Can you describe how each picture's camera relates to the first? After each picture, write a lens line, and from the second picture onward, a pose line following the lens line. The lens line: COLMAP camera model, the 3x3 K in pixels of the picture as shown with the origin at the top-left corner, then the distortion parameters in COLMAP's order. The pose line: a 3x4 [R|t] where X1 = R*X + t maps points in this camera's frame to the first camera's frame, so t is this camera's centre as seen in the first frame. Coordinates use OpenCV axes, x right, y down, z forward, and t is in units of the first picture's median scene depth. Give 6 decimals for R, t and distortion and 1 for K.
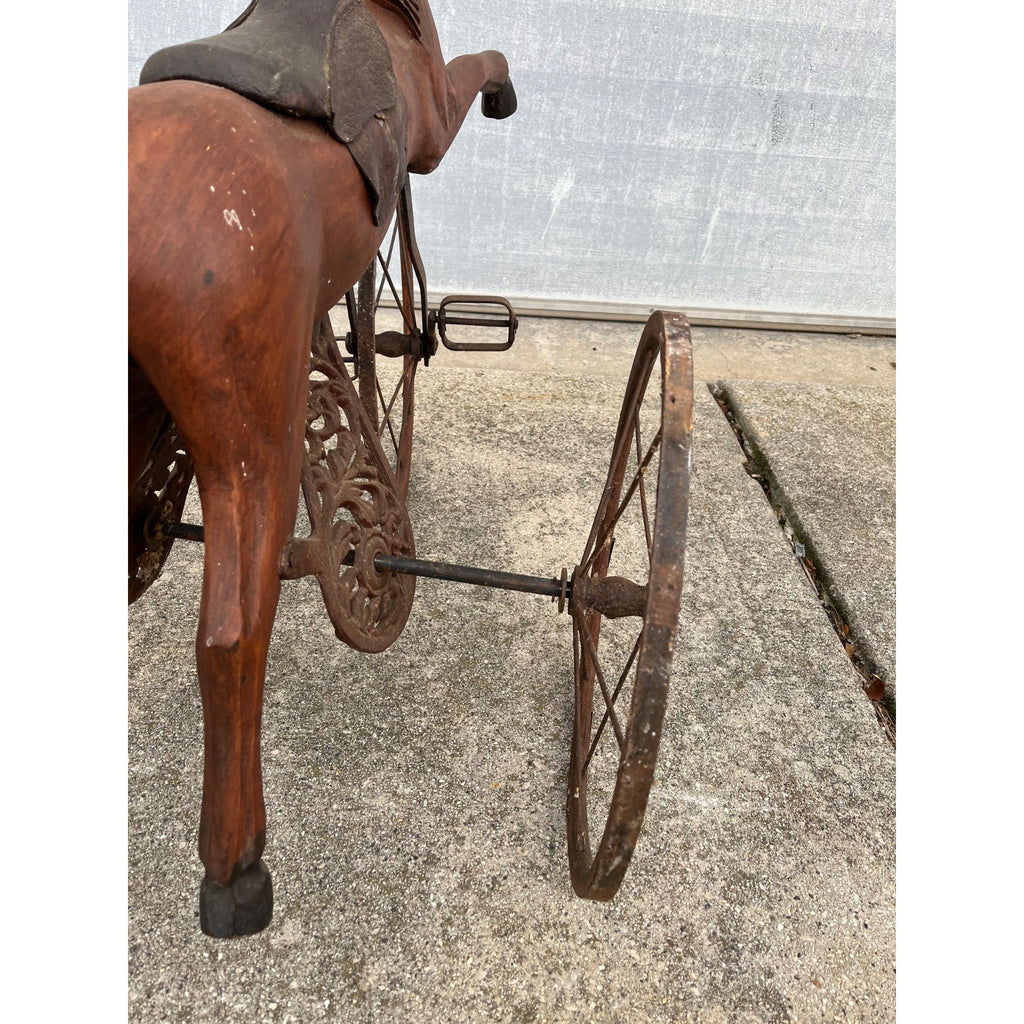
lens RADIAL K [[782.5, 0, 507.6], [0, 782.5, 506.1], [0, 0, 1]] dist [0.066780, -0.087868]
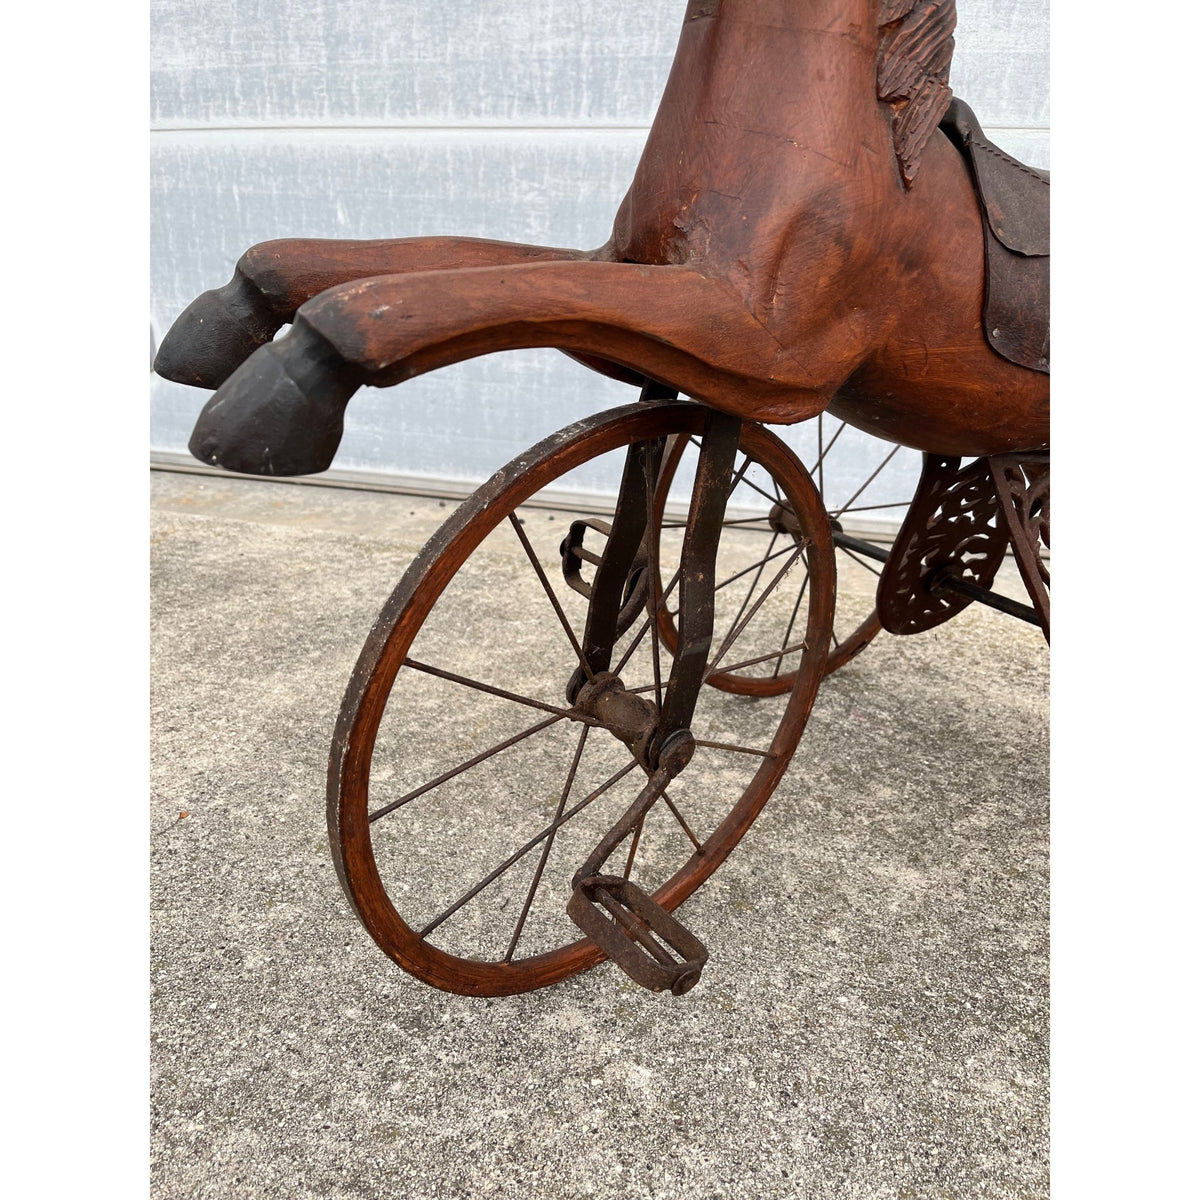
lens RADIAL K [[922.9, 0, 608.7], [0, 922.9, 606.0], [0, 0, 1]] dist [0.069187, -0.104807]
pose [[0.953660, 0.063655, -0.294076, -0.230582], [-0.128232, 0.970146, -0.205849, 0.128719], [0.272193, 0.234020, 0.933352, -0.034135]]
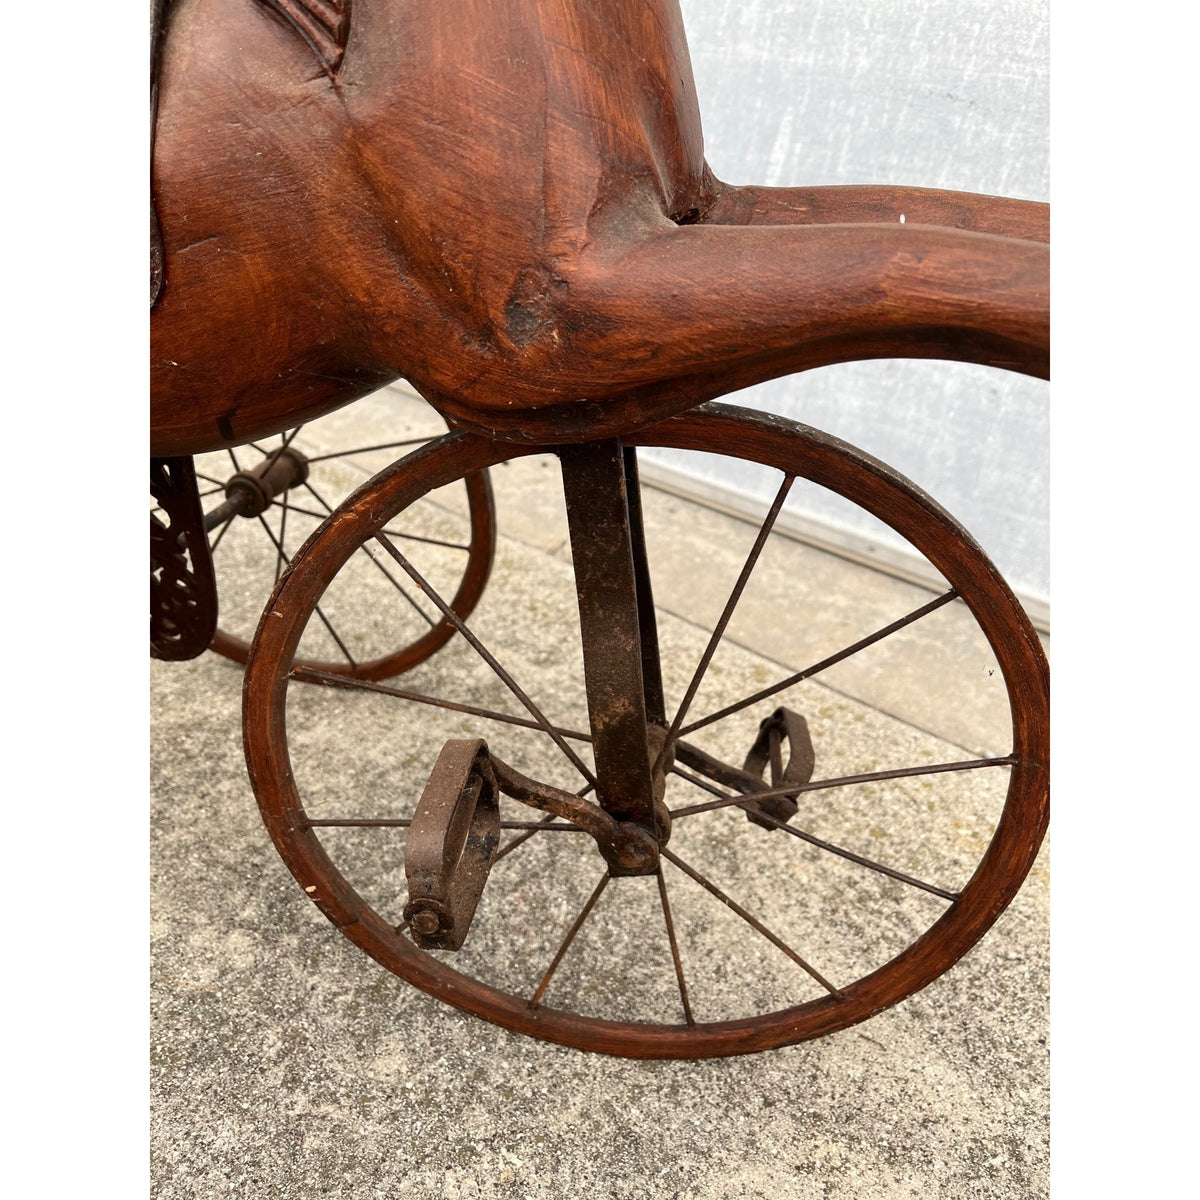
lens RADIAL K [[922.9, 0, 607.7], [0, 922.9, 599.3], [0, 0, 1]] dist [0.069187, -0.104807]
pose [[0.742376, 0.310323, -0.593783, 0.199670], [-0.377829, 0.925804, 0.011465, -0.316418], [0.553284, 0.215837, 0.804544, 0.586405]]
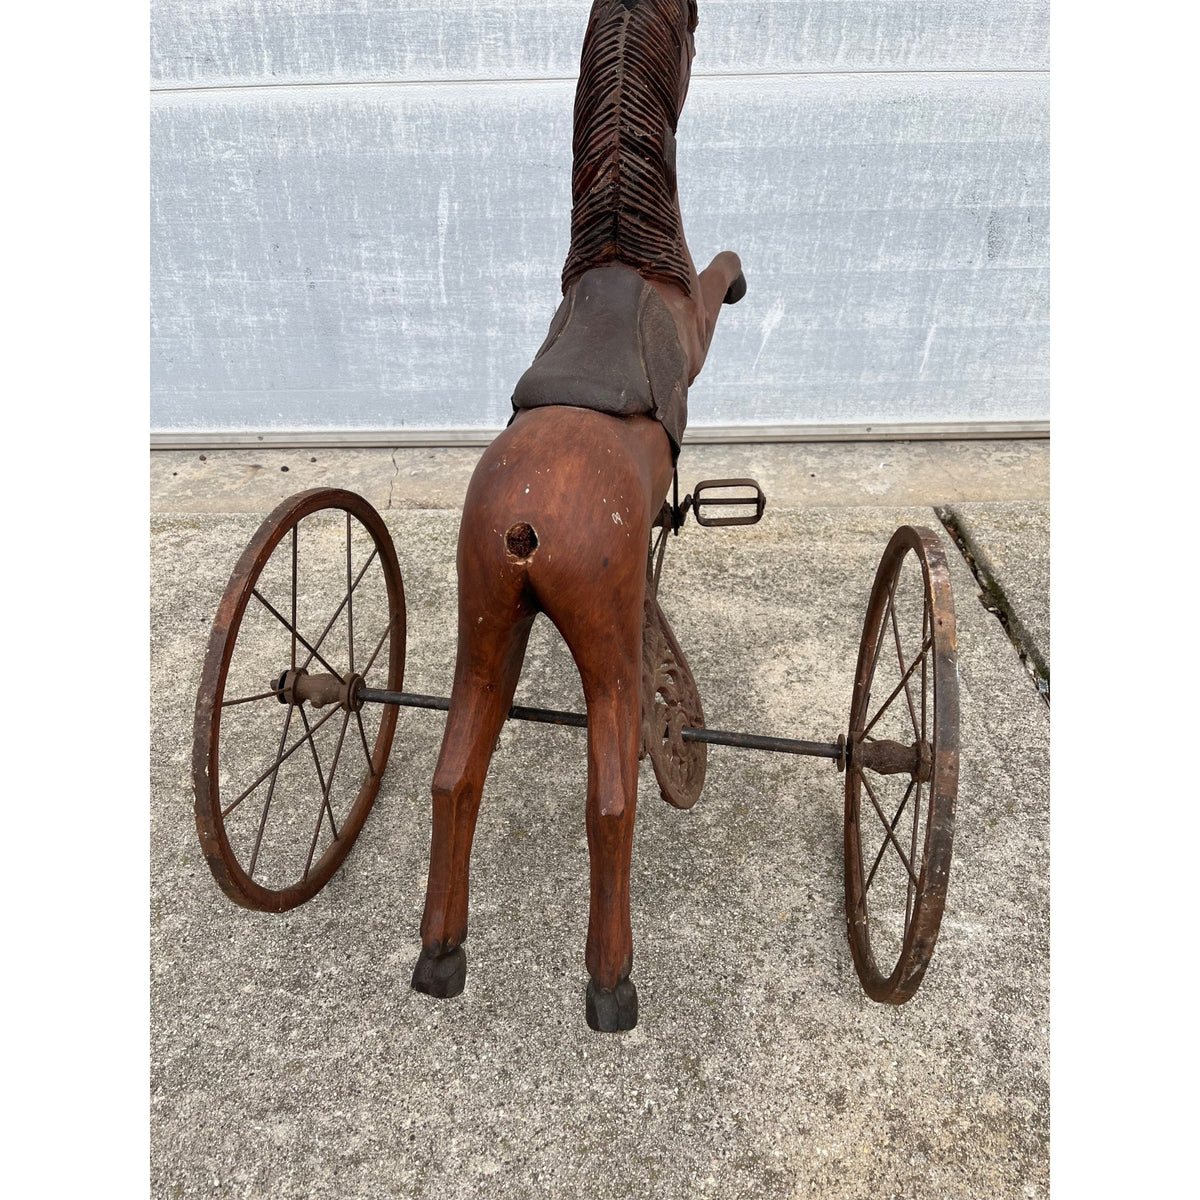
lens RADIAL K [[917.0, 0, 594.1], [0, 917.0, 591.9], [0, 0, 1]] dist [0.066780, -0.087868]
pose [[0.994545, -0.051833, -0.090522, -0.121458], [0.051109, 0.998640, -0.010296, -0.105273], [0.090933, 0.005613, 0.995841, -0.327240]]
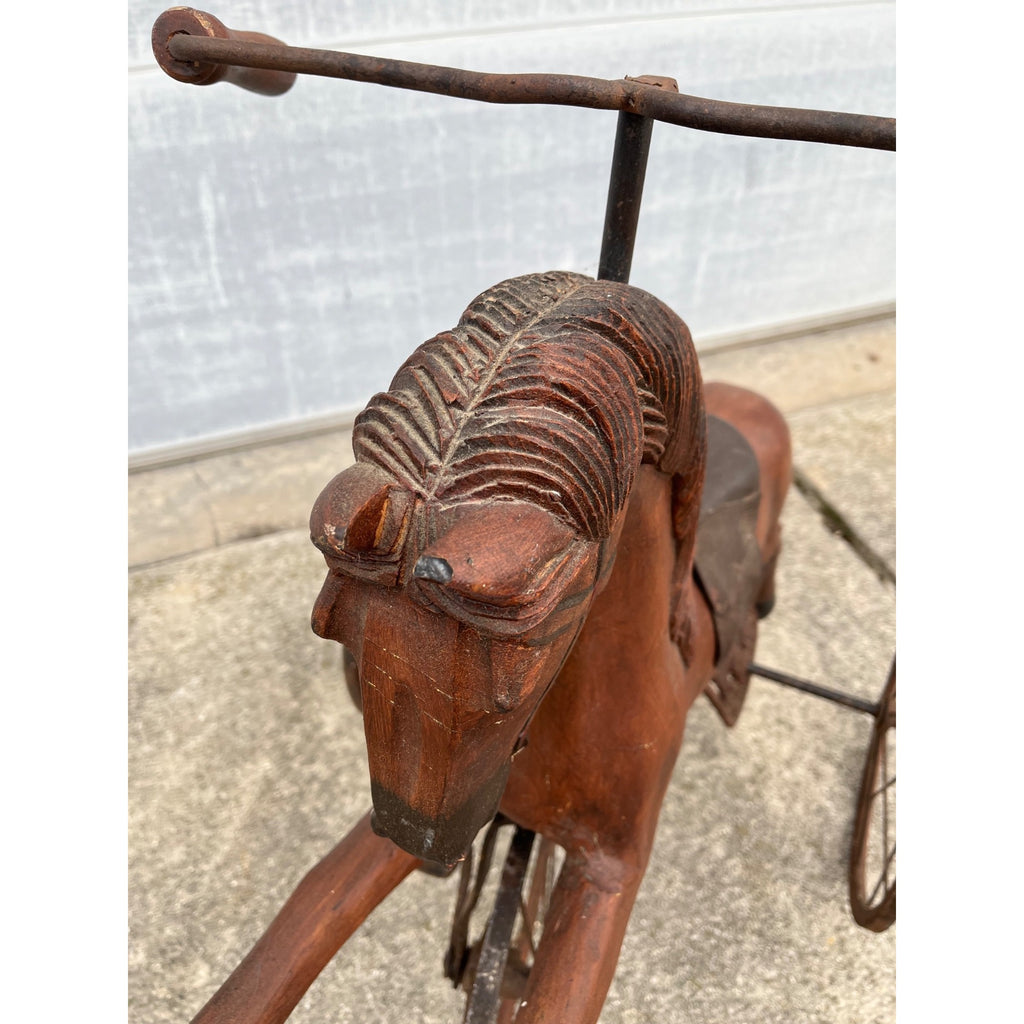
lens RADIAL K [[787.5, 0, 522.9], [0, 787.5, 519.5], [0, 0, 1]] dist [0.069187, -0.104807]
pose [[0.949270, -0.266499, 0.166927, -0.425909], [0.238964, 0.956392, 0.167957, -0.506696], [-0.204408, -0.119547, 0.971558, -0.025422]]
